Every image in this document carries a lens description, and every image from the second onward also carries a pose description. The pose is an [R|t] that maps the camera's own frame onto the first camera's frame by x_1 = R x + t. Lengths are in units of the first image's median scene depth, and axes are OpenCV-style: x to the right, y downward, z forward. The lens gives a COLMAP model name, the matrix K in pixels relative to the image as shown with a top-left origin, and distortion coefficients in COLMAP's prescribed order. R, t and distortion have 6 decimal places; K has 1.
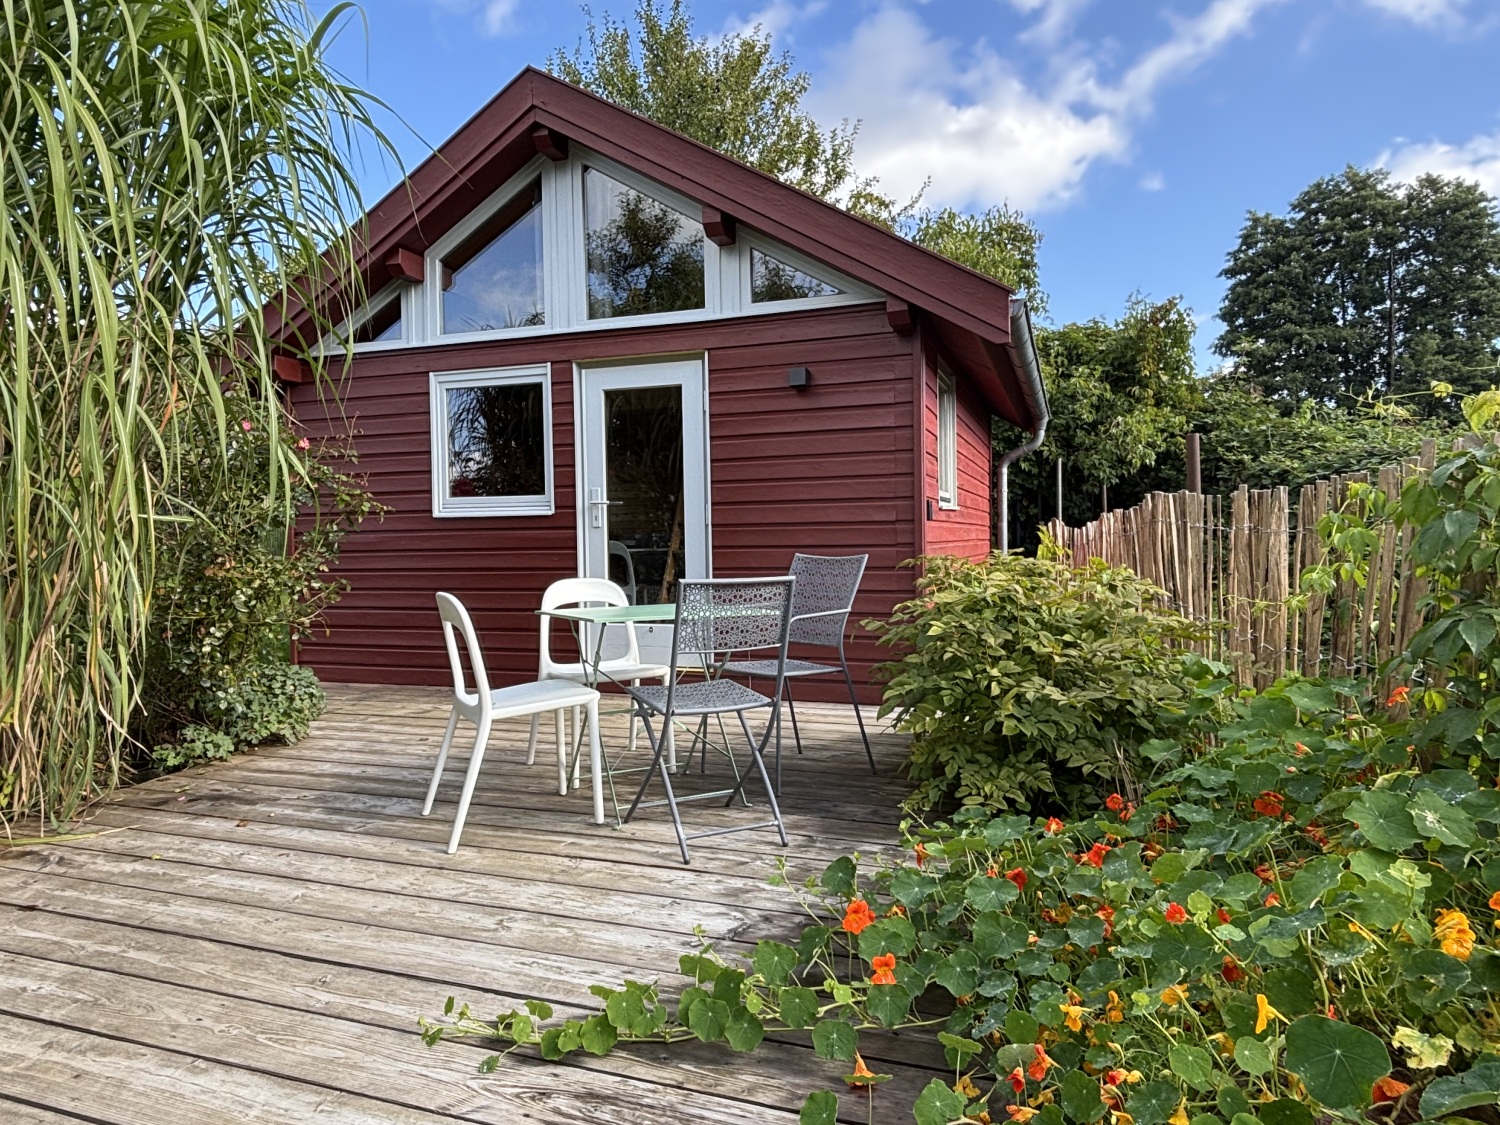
lens RADIAL K [[922.2, 0, 756.4], [0, 922.2, 561.7], [0, 0, 1]] dist [-0.009194, -0.001609]
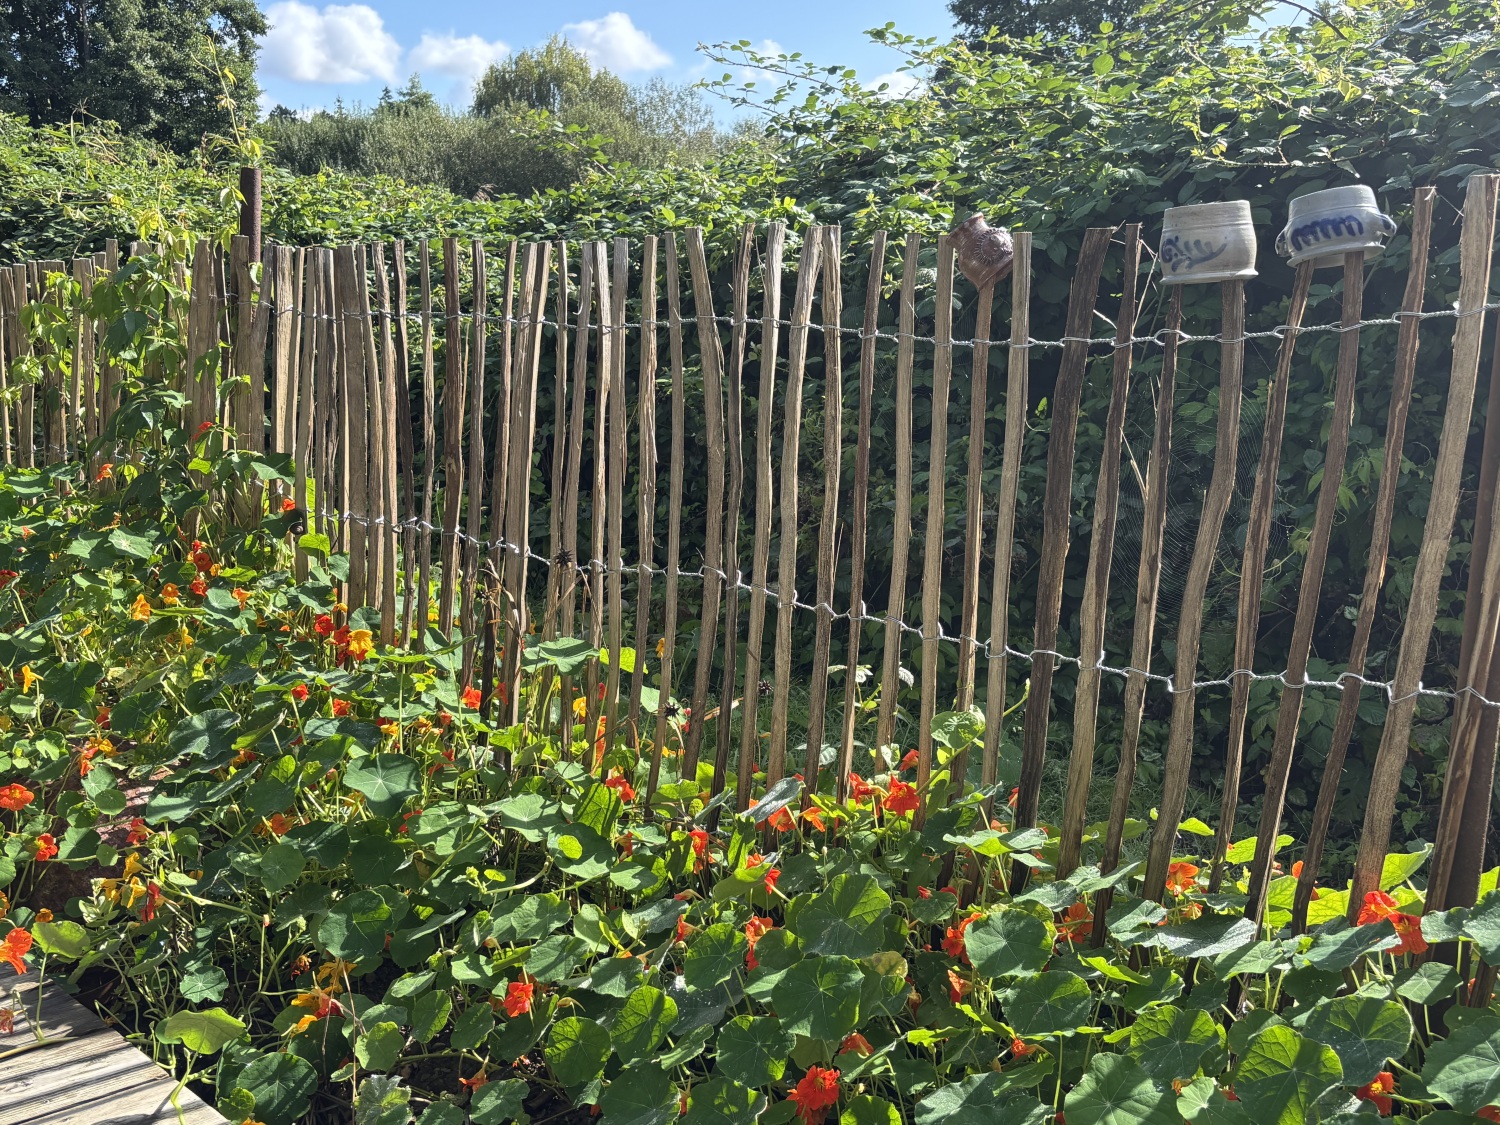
lens RADIAL K [[1481.9, 0, 750.8], [0, 1481.9, 562.2], [0, 0, 1]] dist [0.007826, 0.000000]
pose [[0.532570, -0.141977, 0.834393, -0.355062], [0.003171, 0.986158, 0.165777, -0.039223], [-0.846380, -0.085642, 0.525648, -0.548544]]
